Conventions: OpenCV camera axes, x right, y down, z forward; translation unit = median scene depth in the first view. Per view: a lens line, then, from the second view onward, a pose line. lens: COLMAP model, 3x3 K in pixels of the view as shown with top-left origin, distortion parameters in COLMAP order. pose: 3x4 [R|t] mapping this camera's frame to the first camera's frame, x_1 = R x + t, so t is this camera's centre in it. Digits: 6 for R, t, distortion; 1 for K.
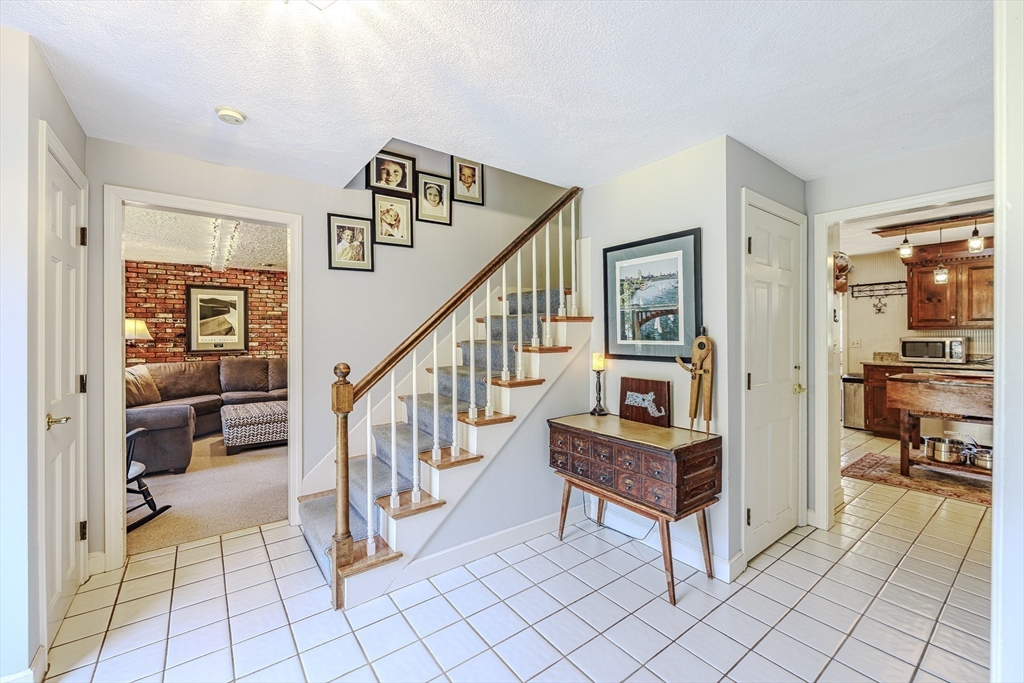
lens RADIAL K [[412.1, 0, 515.5], [0, 412.1, 335.0], [0, 0, 1]] dist [-0.000379, -0.000335]
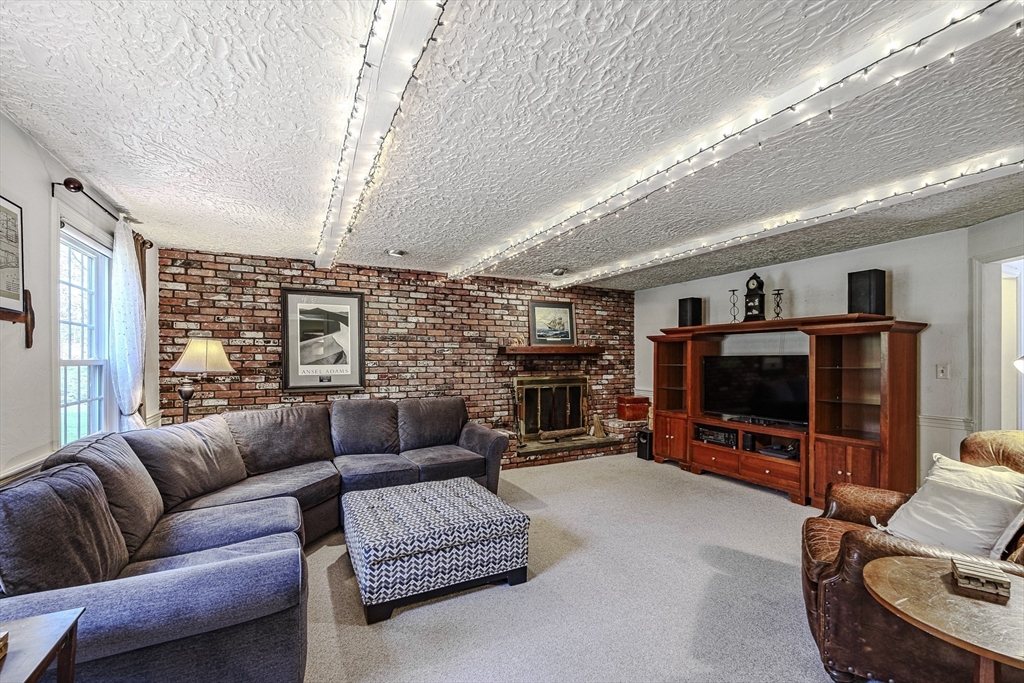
lens RADIAL K [[412.1, 0, 510.8], [0, 412.1, 366.2], [0, 0, 1]] dist [-0.000379, -0.000335]
pose [[0.987623, 0.002111, -0.156831, -0.334369], [0.000095, 0.999901, 0.014063, -0.005709], [0.156846, -0.013904, 0.987525, 0.405727]]
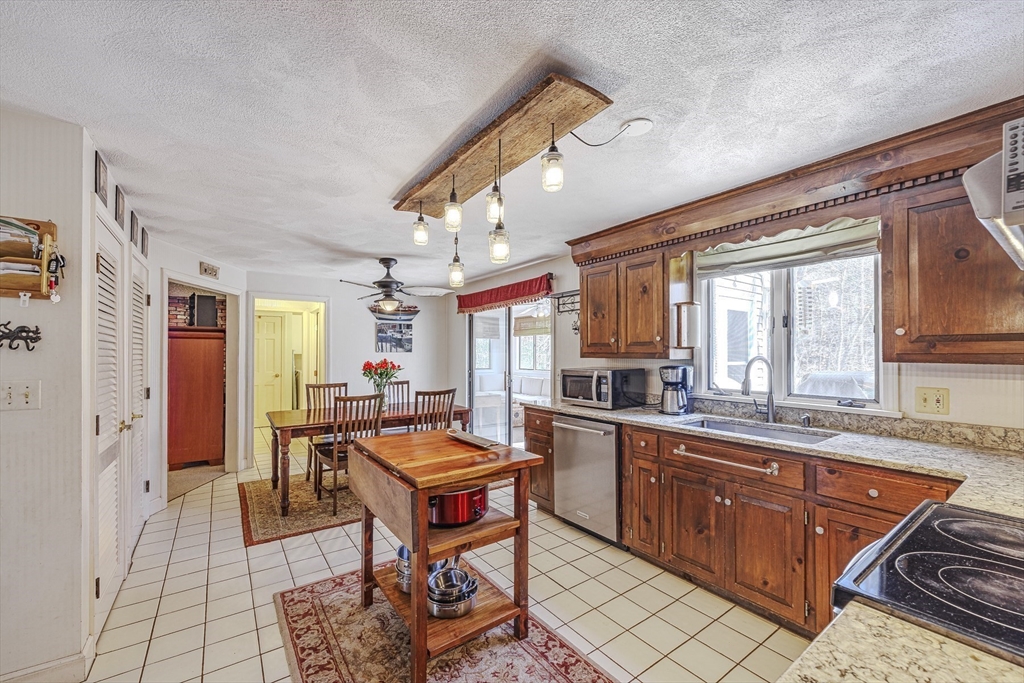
lens RADIAL K [[412.1, 0, 513.9], [0, 412.1, 349.0], [0, 0, 1]] dist [-0.000379, -0.000335]
pose [[0.999644, 0.000631, -0.026667, 0.709777], [-0.000924, 0.999939, -0.010980, -0.016258], [0.026659, 0.011001, 0.999584, 0.243099]]
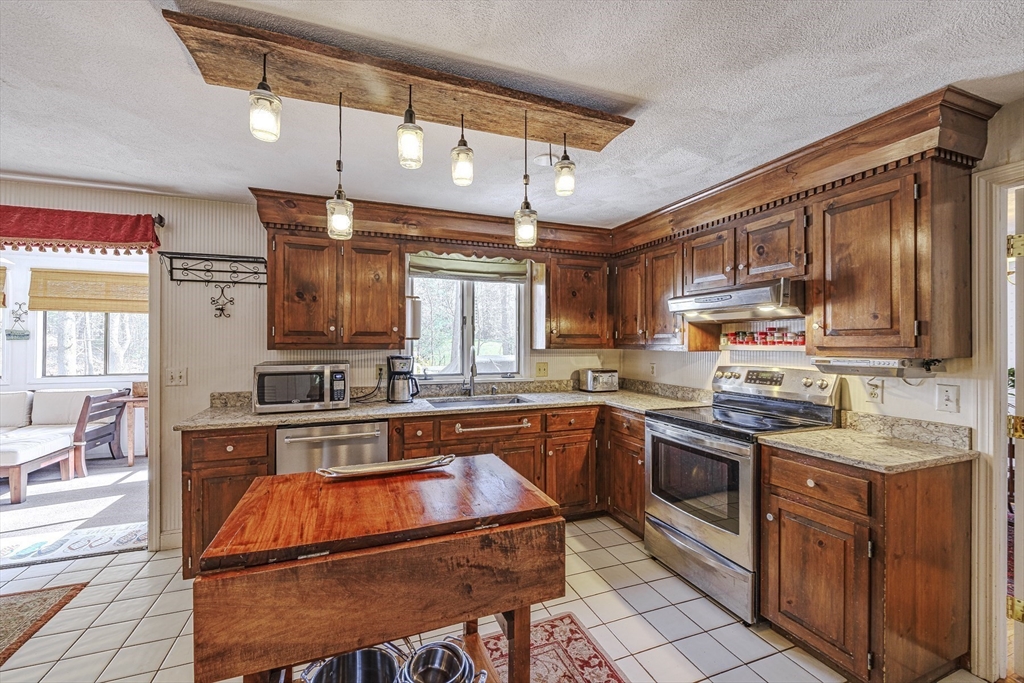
lens RADIAL K [[412.1, 0, 502.4], [0, 412.1, 340.2], [0, 0, 1]] dist [-0.000379, -0.000335]
pose [[0.287201, 0.007233, 0.957843, 0.441972], [-0.000522, 0.999973, -0.007395, -0.017377], [-0.957870, 0.001624, 0.287197, 0.464427]]
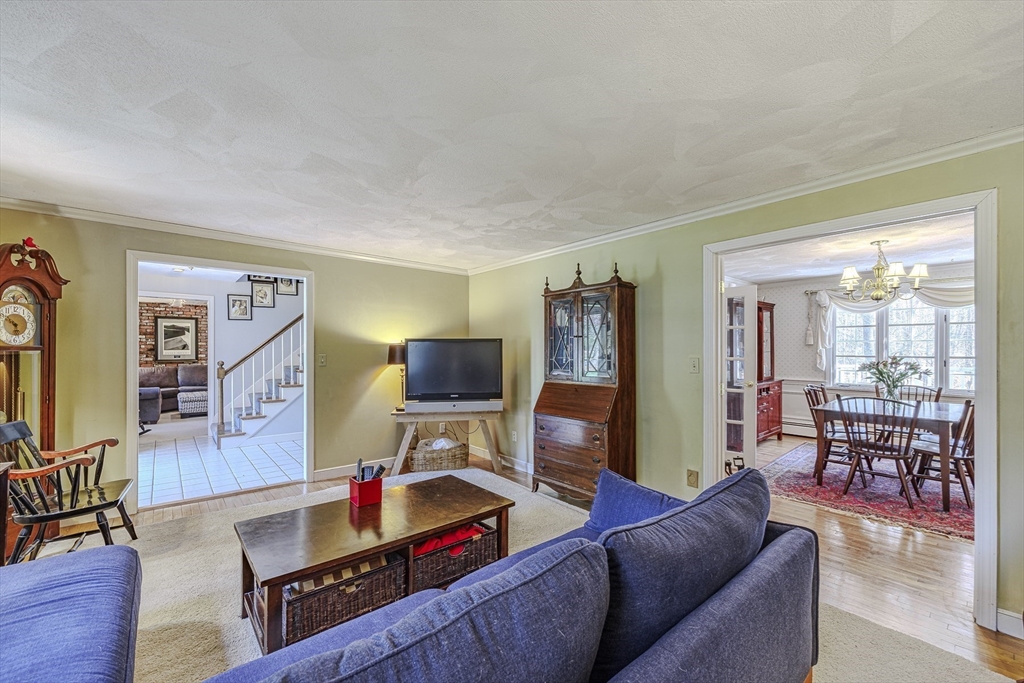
lens RADIAL K [[412.1, 0, 513.0], [0, 412.1, 349.9], [0, 0, 1]] dist [-0.000379, -0.000335]
pose [[0.998561, 0.003598, 0.053515, 0.438221], [-0.003658, 0.999993, 0.001022, -0.005163], [-0.053511, -0.001216, 0.998567, -0.586901]]
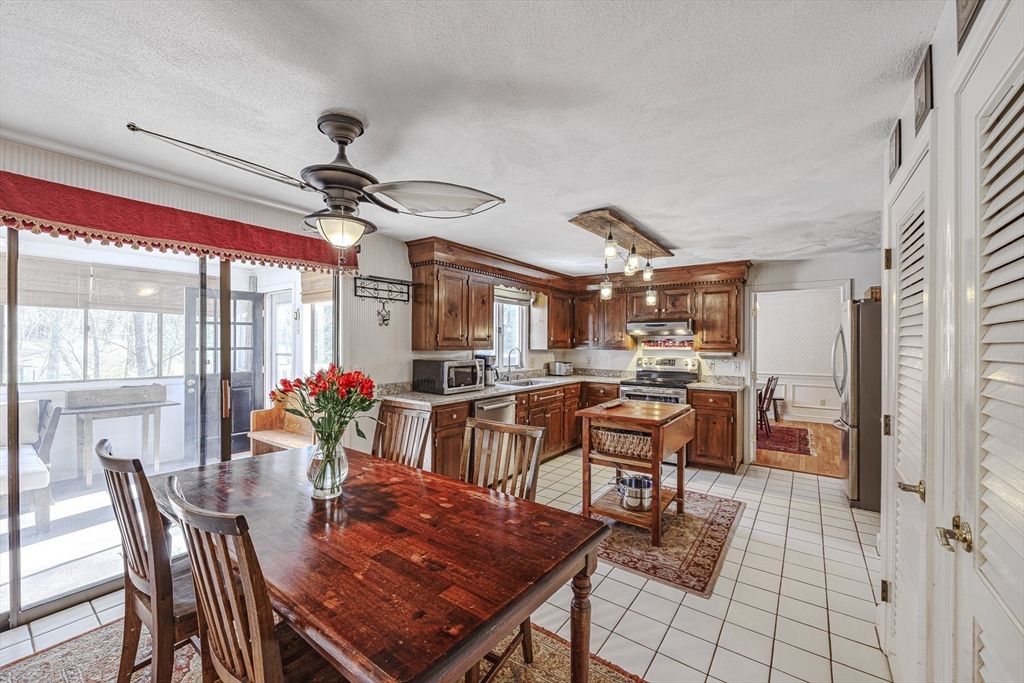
lens RADIAL K [[412.1, 0, 502.8], [0, 412.1, 344.0], [0, 0, 1]] dist [-0.000379, -0.000335]
pose [[-0.281567, -0.002187, 0.959539, 0.175726], [-0.003161, 0.999994, 0.001351, -0.022060], [-0.959536, -0.002653, -0.281573, 0.901848]]
